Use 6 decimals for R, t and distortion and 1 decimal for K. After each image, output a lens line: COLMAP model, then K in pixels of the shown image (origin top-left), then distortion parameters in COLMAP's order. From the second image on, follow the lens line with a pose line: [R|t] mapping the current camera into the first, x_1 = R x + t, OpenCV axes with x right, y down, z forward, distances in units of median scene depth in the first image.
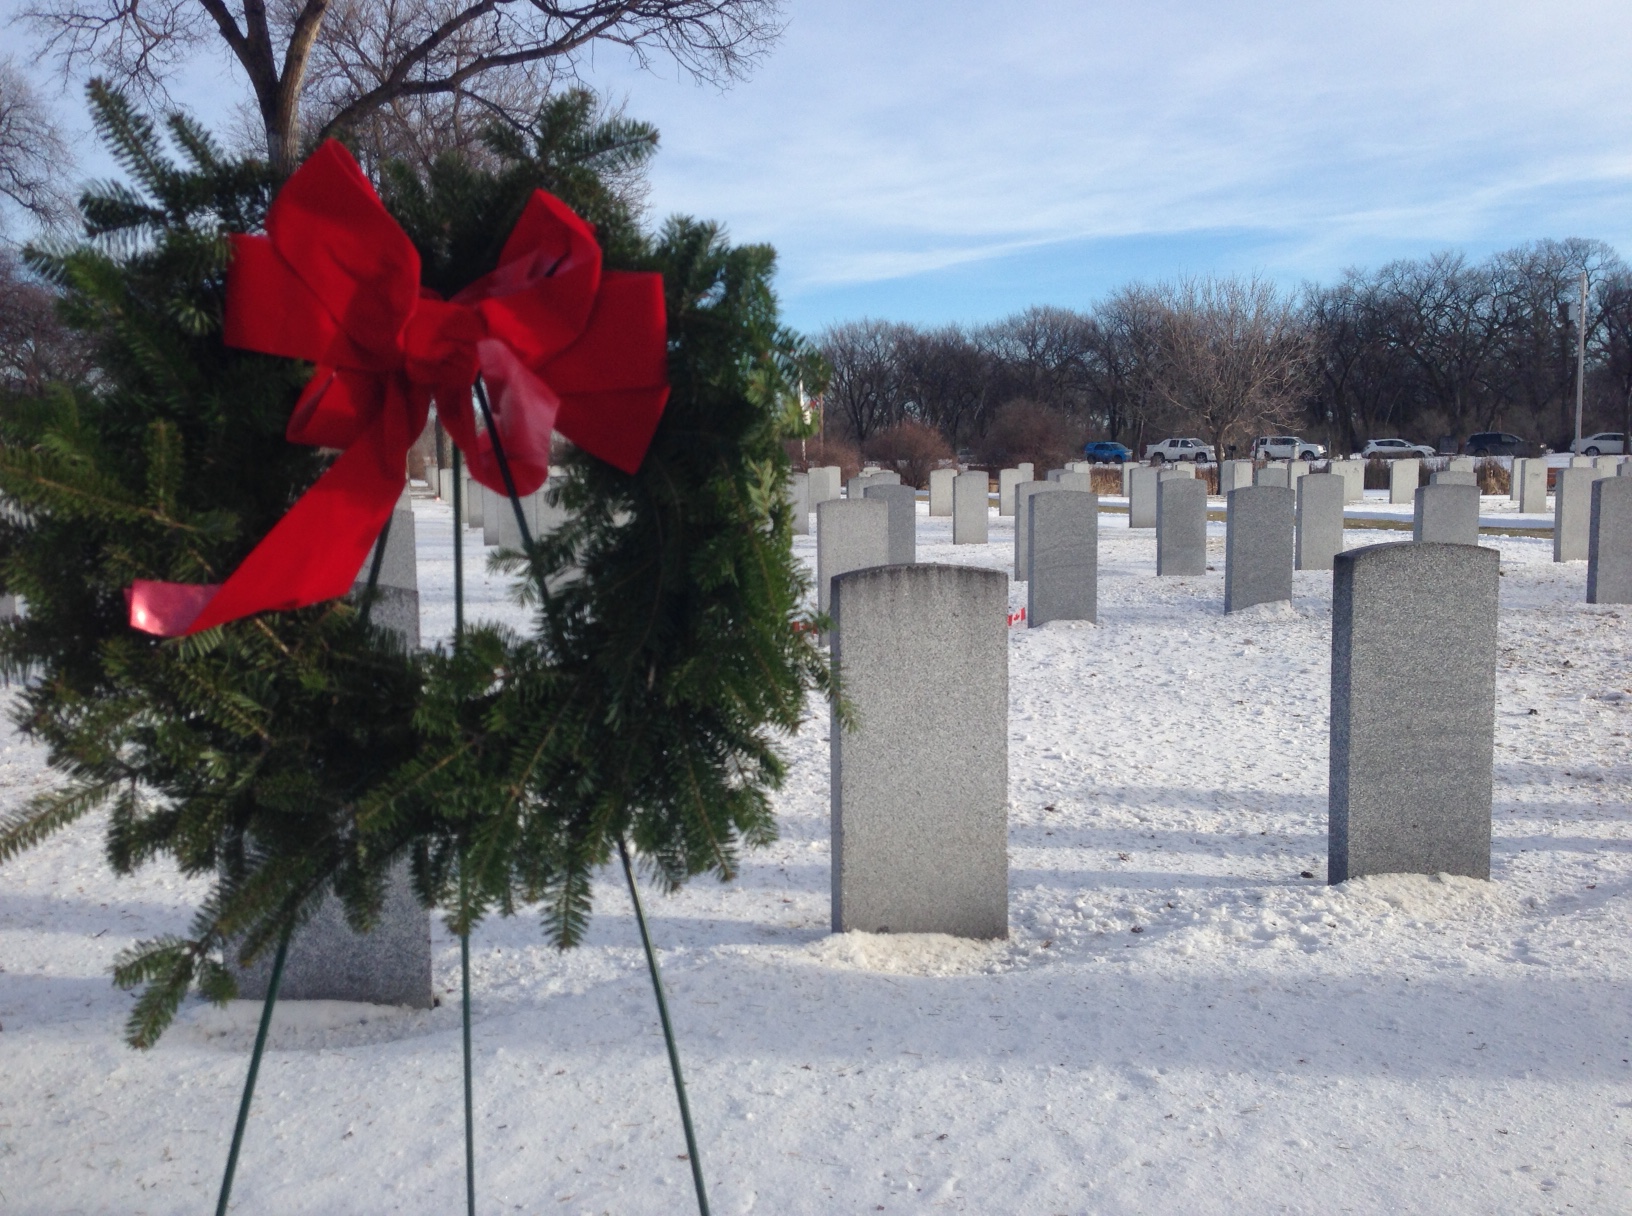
lens RADIAL K [[1456.6, 0, 816.0], [0, 1456.6, 608.0], [0, 0, 1]] dist [0.146018, -0.246028]
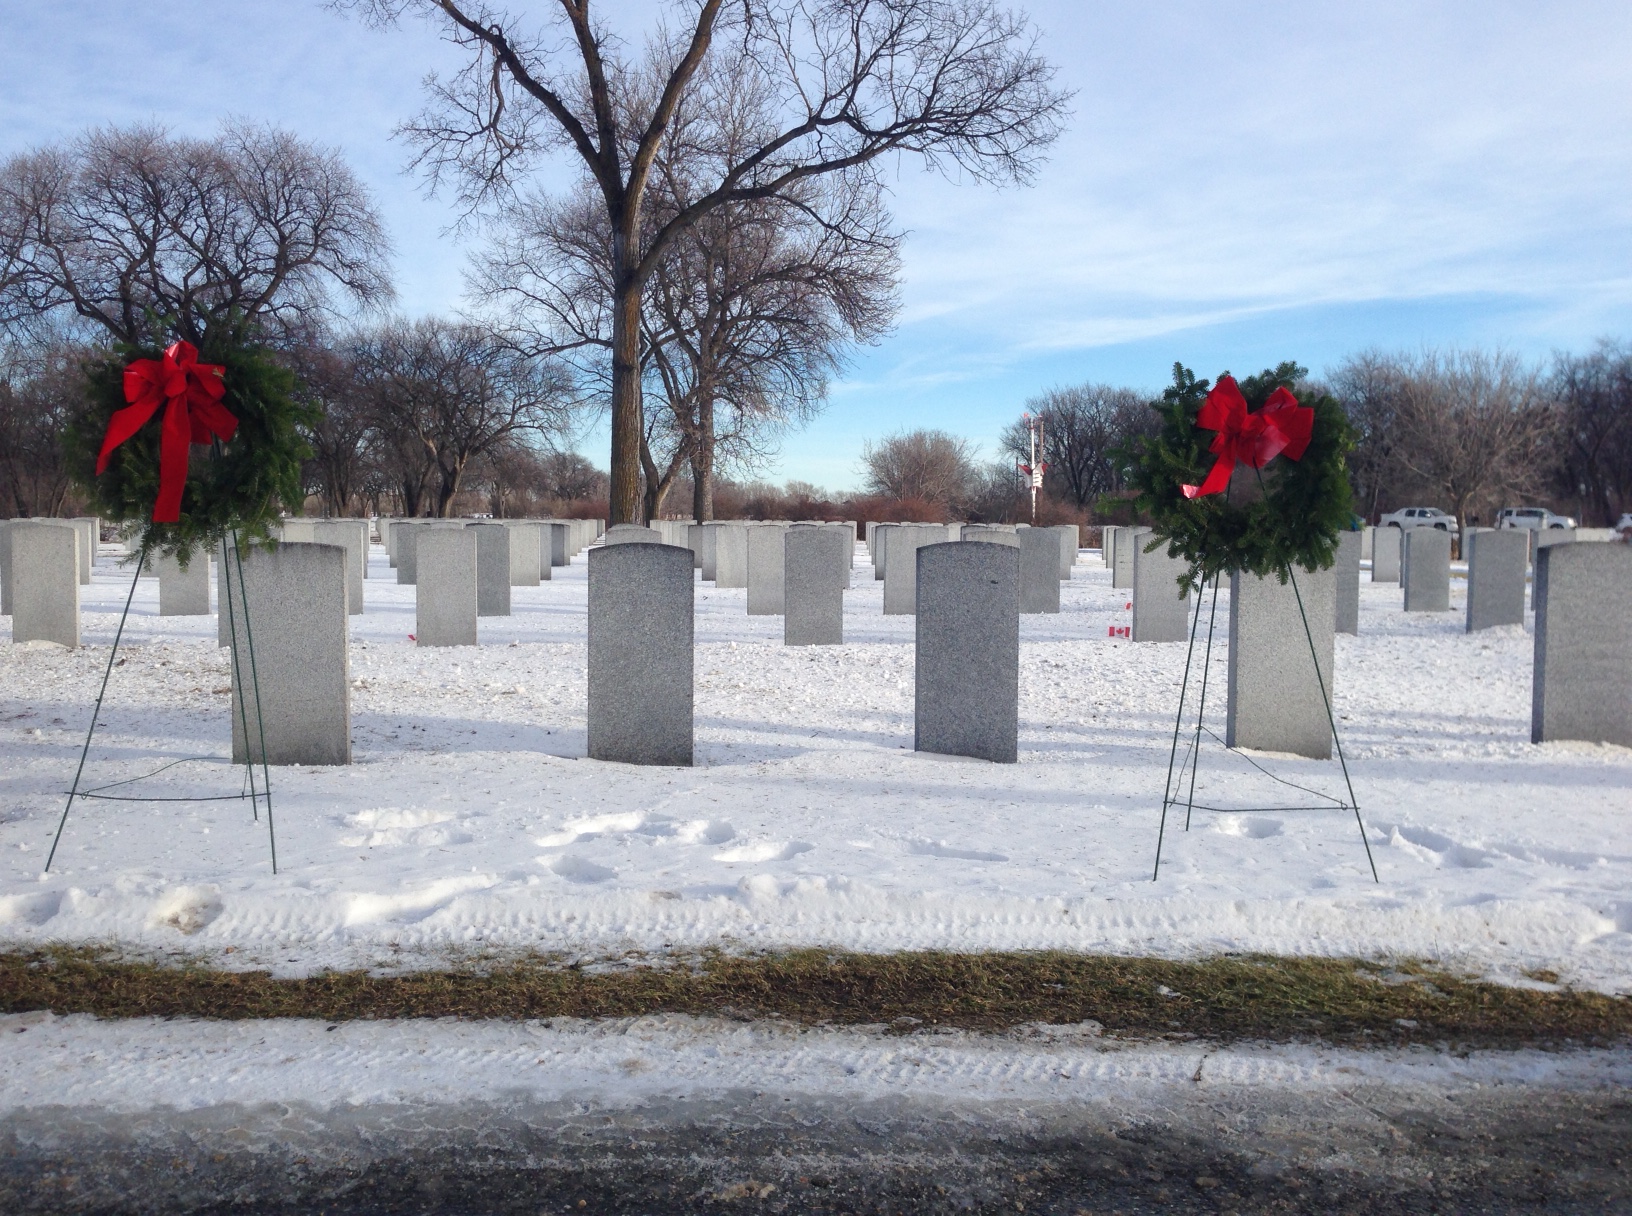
lens RADIAL K [[1456.6, 0, 816.0], [0, 1456.6, 608.0], [0, 0, 1]] dist [0.146018, -0.246028]
pose [[0.989625, 0.028263, -0.140866, -0.030311], [-0.034206, 0.998616, -0.039947, 0.017775], [0.139542, 0.044351, 0.989222, -0.107544]]
